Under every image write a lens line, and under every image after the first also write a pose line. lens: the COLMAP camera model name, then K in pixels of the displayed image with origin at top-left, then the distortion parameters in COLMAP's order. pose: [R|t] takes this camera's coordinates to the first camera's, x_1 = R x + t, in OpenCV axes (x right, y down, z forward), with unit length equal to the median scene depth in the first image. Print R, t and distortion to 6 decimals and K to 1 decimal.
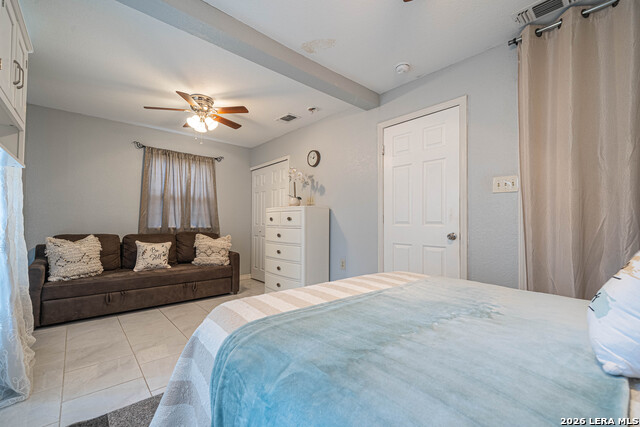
lens RADIAL K [[260.6, 0, 316.8], [0, 260.6, 217.0], [0, 0, 1]] dist [0.001164, 0.000117]
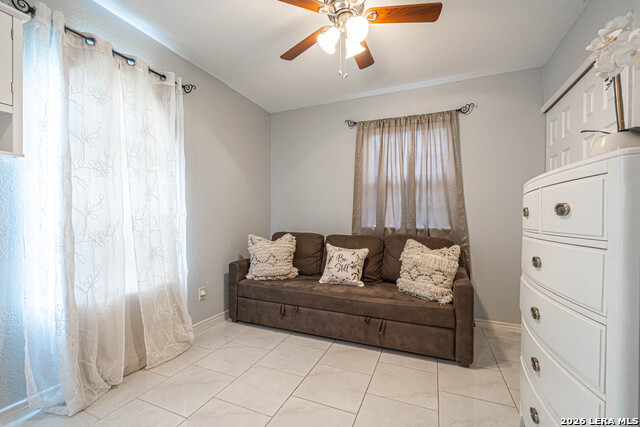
lens RADIAL K [[279.5, 0, 316.1], [0, 279.5, 216.6], [0, 0, 1]] dist [0.000826, 0.000109]
pose [[0.425329, -0.006660, -0.905014, 0.047607], [0.015754, 0.999876, 0.000046, 0.008600], [0.904902, -0.014277, 0.425381, 0.532804]]
